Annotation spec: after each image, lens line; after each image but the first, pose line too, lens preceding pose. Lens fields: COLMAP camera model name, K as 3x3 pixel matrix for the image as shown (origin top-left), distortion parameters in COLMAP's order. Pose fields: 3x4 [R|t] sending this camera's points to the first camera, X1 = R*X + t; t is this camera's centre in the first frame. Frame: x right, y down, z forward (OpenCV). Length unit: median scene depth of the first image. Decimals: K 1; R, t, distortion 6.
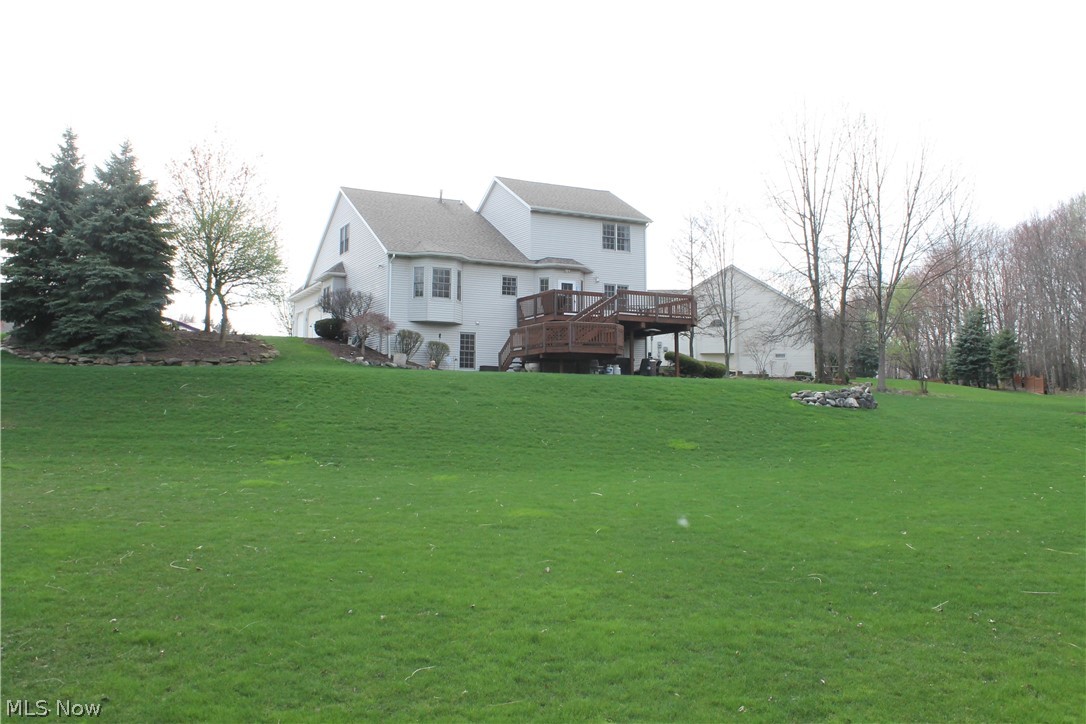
lens RADIAL K [[931.2, 0, 543.0], [0, 931.2, 362.0], [0, 0, 1]] dist [-0.077049, 0.004622]
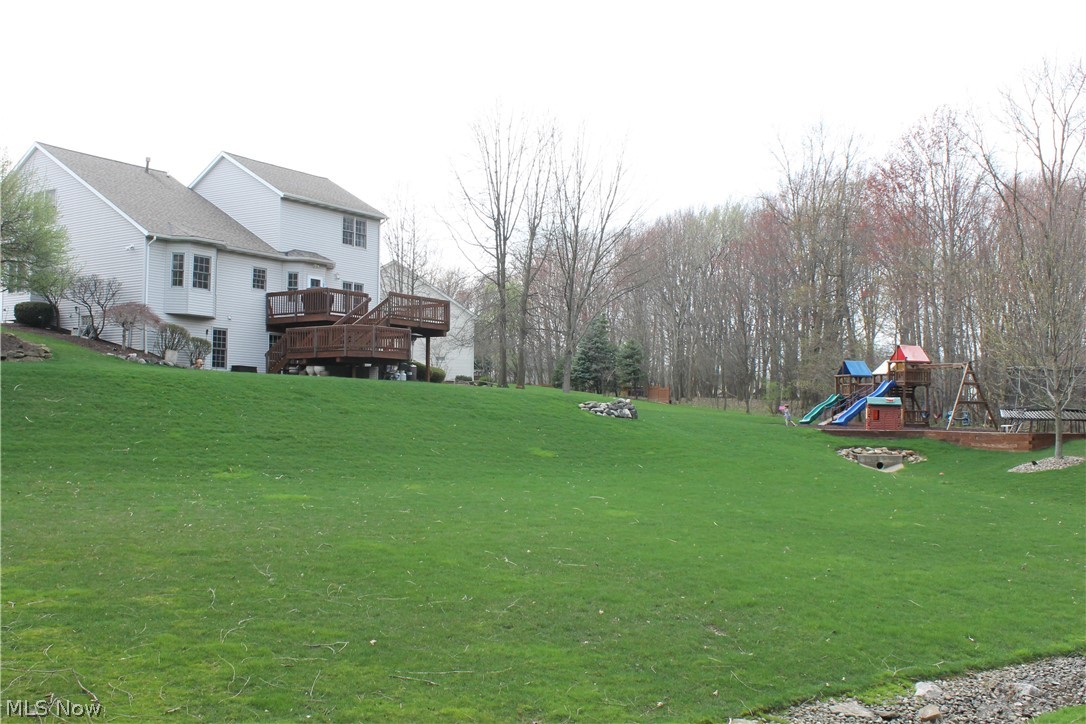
lens RADIAL K [[1068.4, 0, 543.0], [0, 1068.4, 362.0], [0, 0, 1]] dist [0.007796, 0.002123]
pose [[0.898685, 0.034591, 0.437228, -0.239148], [-0.036803, 0.999317, -0.003416, -0.006574], [-0.437048, -0.013022, 0.899344, -0.064991]]
